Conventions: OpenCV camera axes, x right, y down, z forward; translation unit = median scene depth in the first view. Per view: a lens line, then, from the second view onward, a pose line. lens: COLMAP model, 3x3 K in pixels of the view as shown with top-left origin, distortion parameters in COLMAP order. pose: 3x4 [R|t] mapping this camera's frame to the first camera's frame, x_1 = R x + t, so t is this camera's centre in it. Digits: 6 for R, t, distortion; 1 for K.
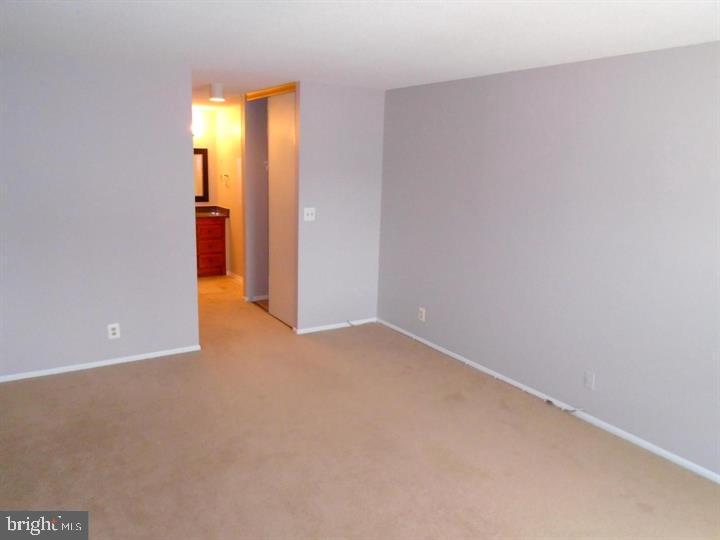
lens RADIAL K [[551.2, 0, 360.0], [0, 551.2, 270.0], [0, 0, 1]] dist [-0.002092, -0.004387]
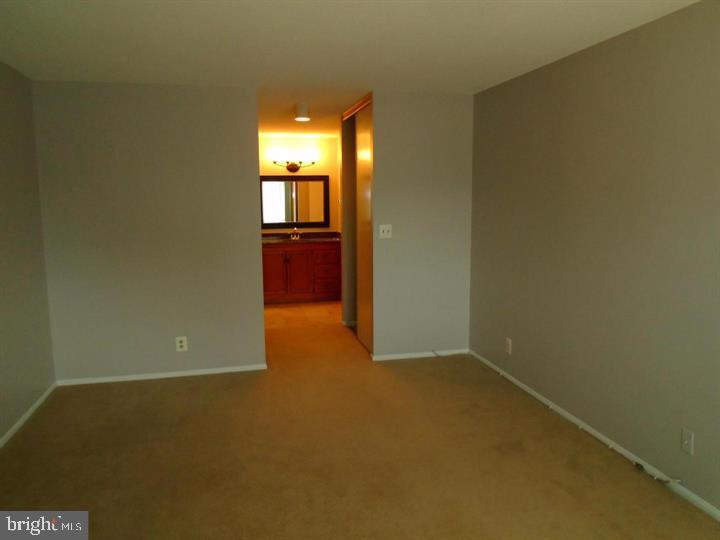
lens RADIAL K [[551.2, 0, 360.0], [0, 551.2, 270.0], [0, 0, 1]] dist [-0.002092, -0.004387]
pose [[0.947016, 0.010466, -0.321014, 0.167888], [-0.031712, 0.997632, -0.061027, 0.022178], [0.319616, 0.067974, 0.945106, 0.110061]]
